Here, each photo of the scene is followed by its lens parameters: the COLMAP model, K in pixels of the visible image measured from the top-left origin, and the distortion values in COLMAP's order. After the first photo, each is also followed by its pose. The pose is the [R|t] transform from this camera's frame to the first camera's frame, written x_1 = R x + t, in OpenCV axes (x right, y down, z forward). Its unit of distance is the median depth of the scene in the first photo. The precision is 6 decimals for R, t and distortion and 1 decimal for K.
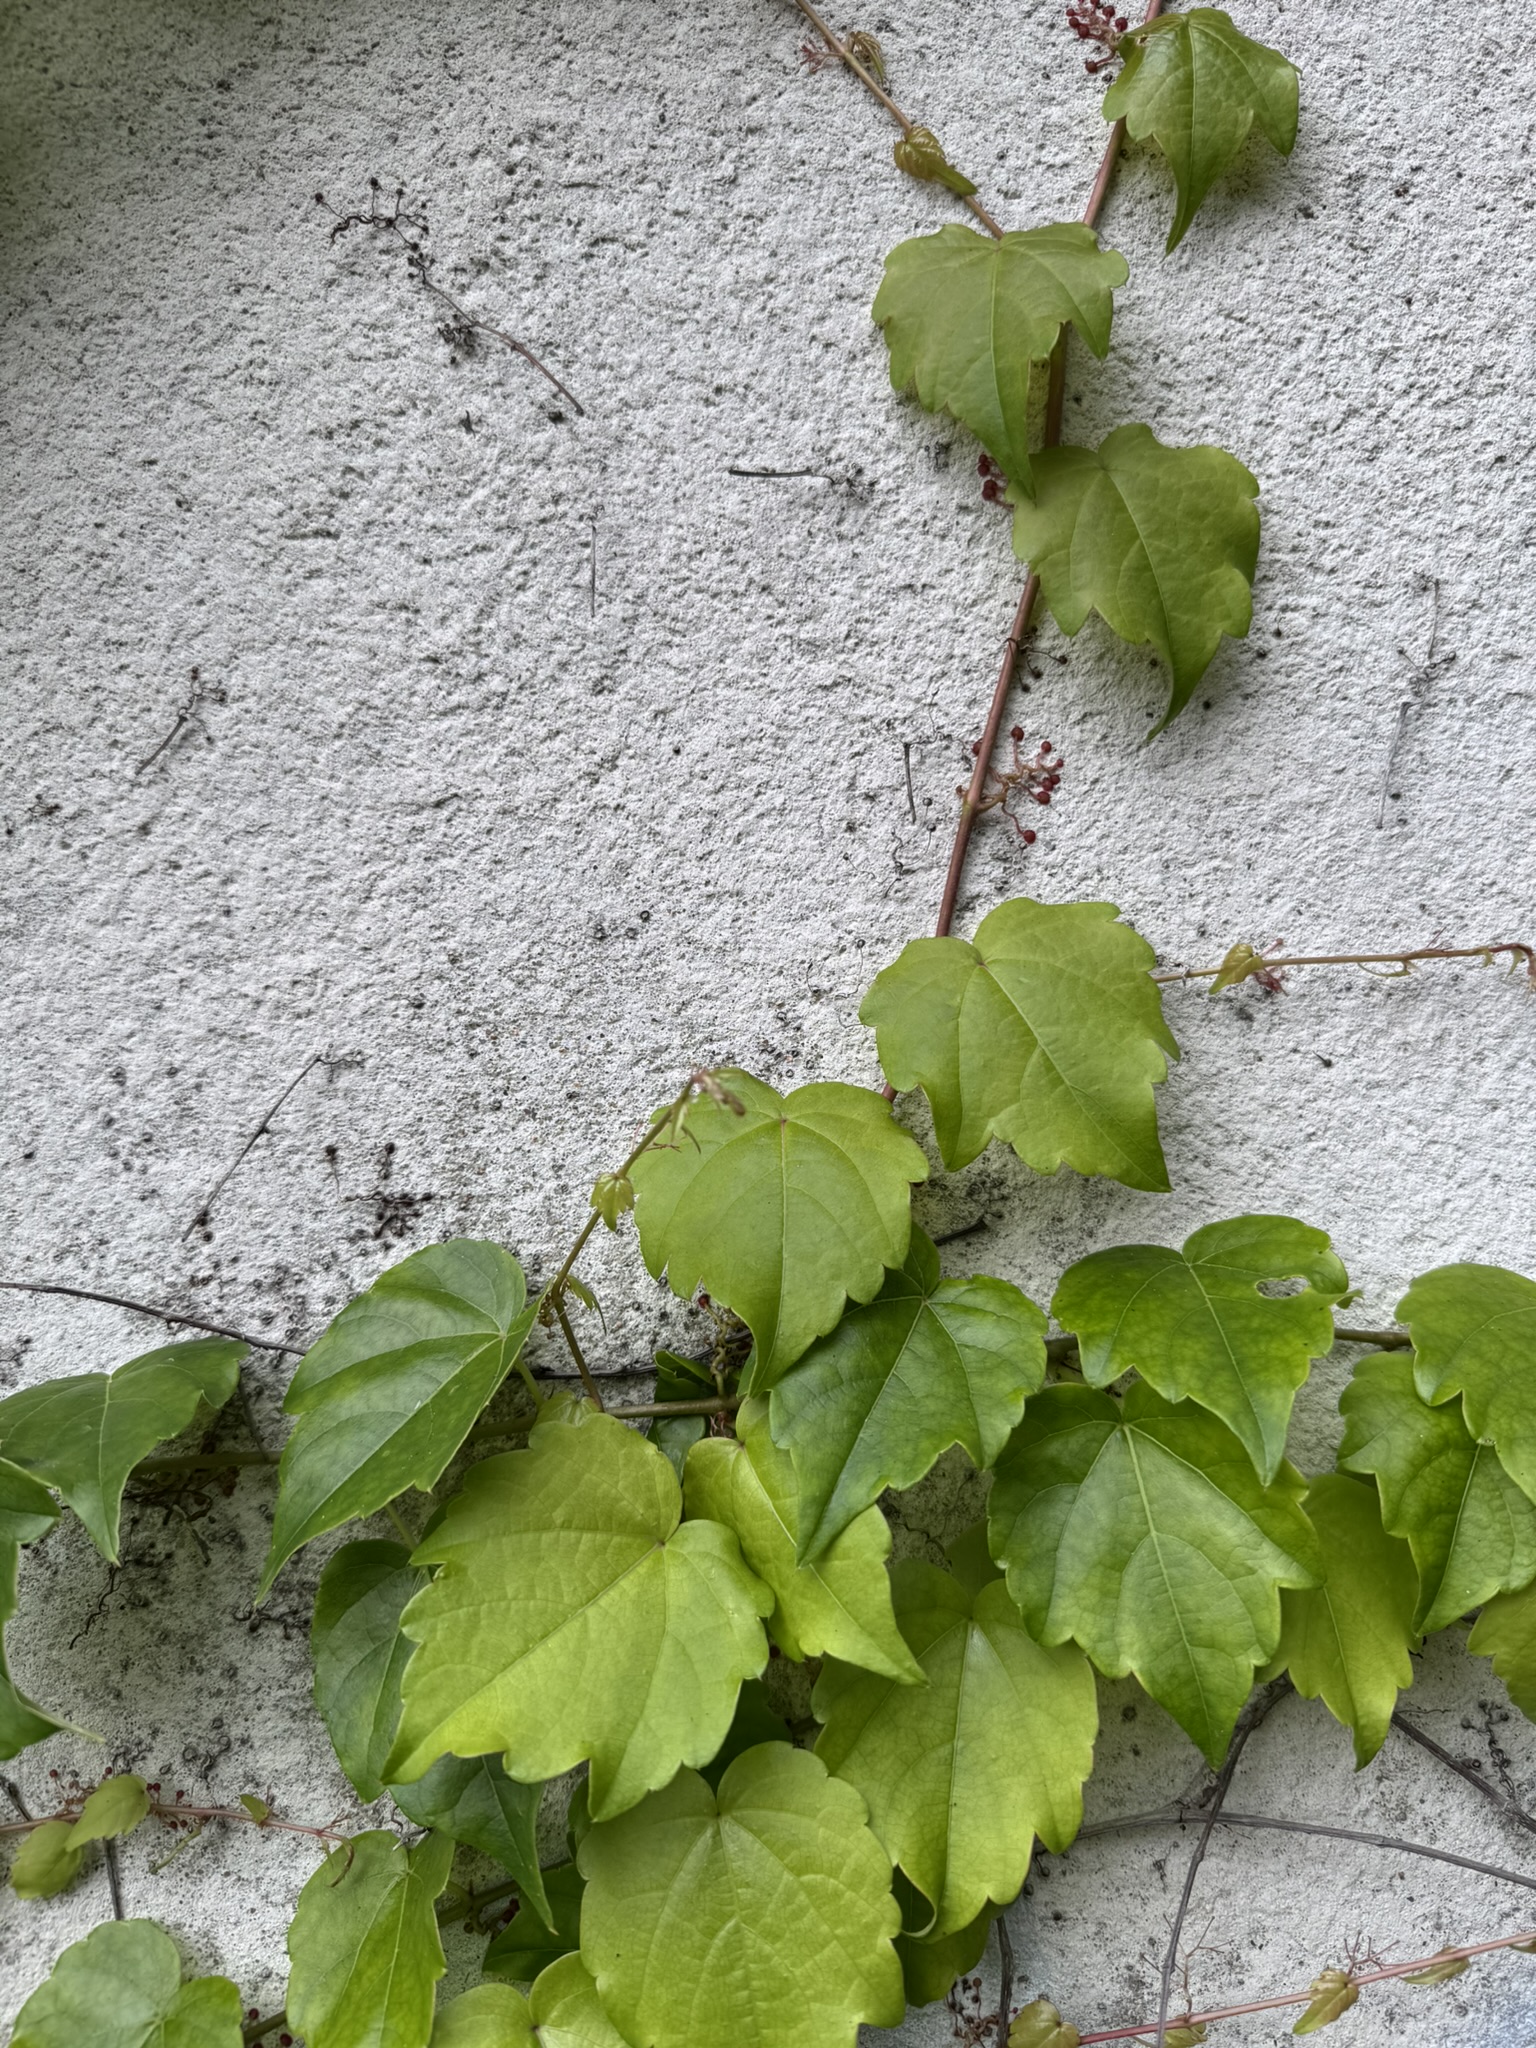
lens RADIAL K [[1446.3, 0, 767.8], [0, 1446.3, 1024.1], [0, 0, 1]] dist [-0.003103, -0.029112]
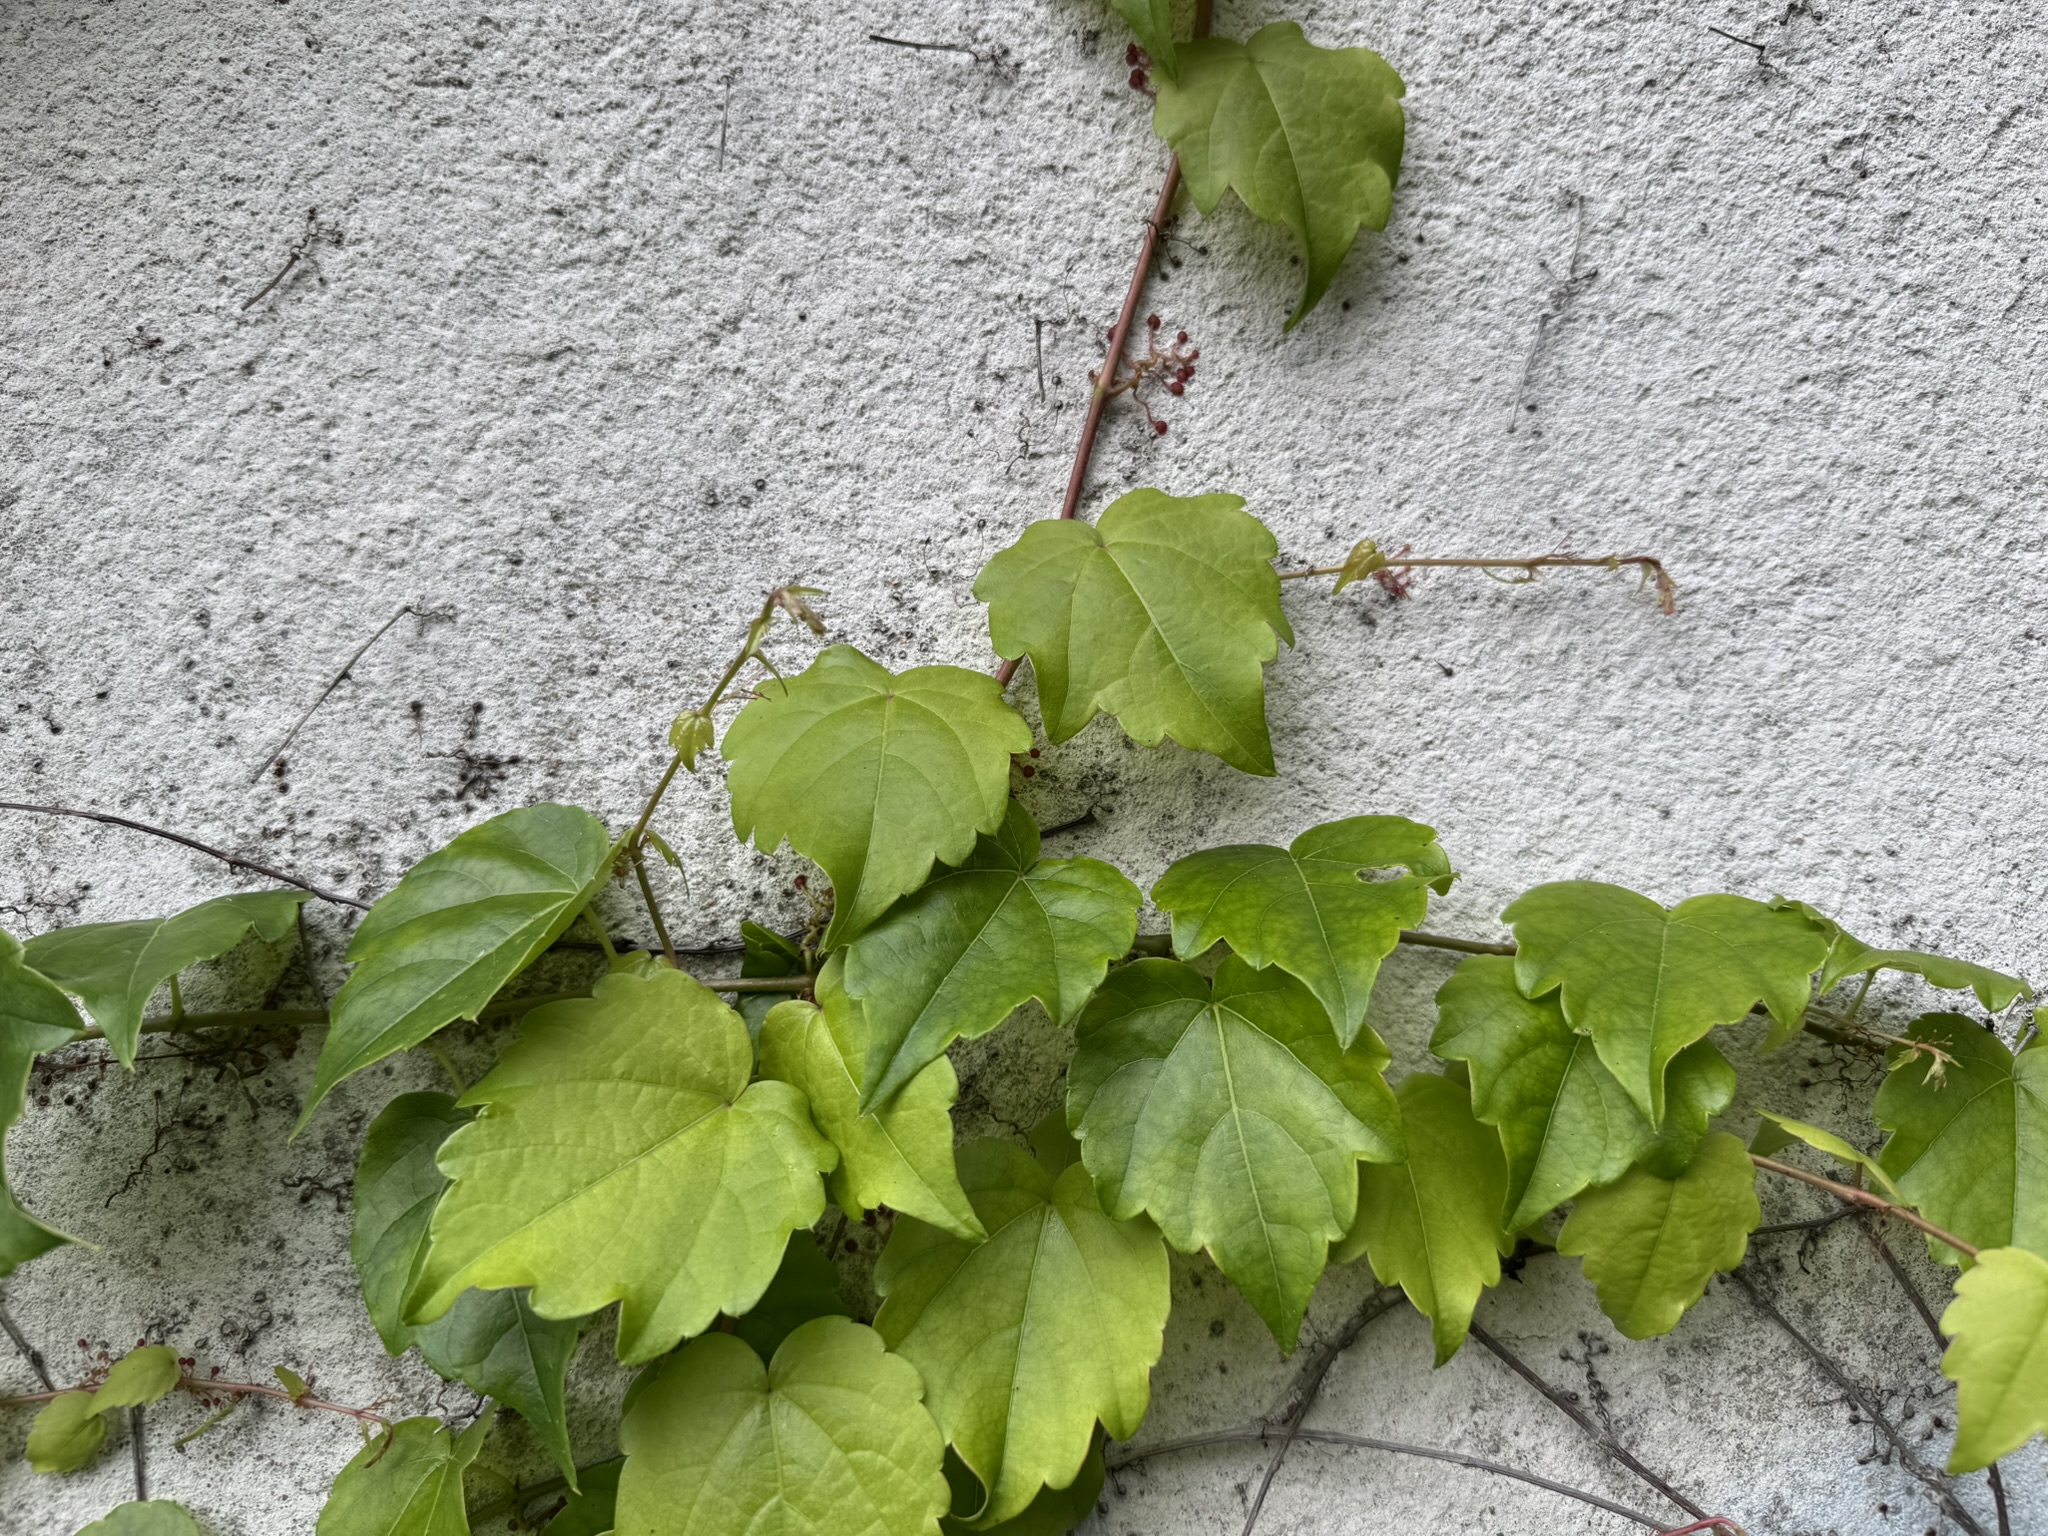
lens RADIAL K [[1446.3, 0, 1022.2], [0, 1446.3, 773.0], [0, 0, 1]] dist [-0.003103, -0.029112]
pose [[0.998415, 0.049747, 0.026303, 0.074365], [-0.049059, 0.998453, -0.026154, 0.135699], [-0.027563, 0.024822, 0.999312, 0.029025]]
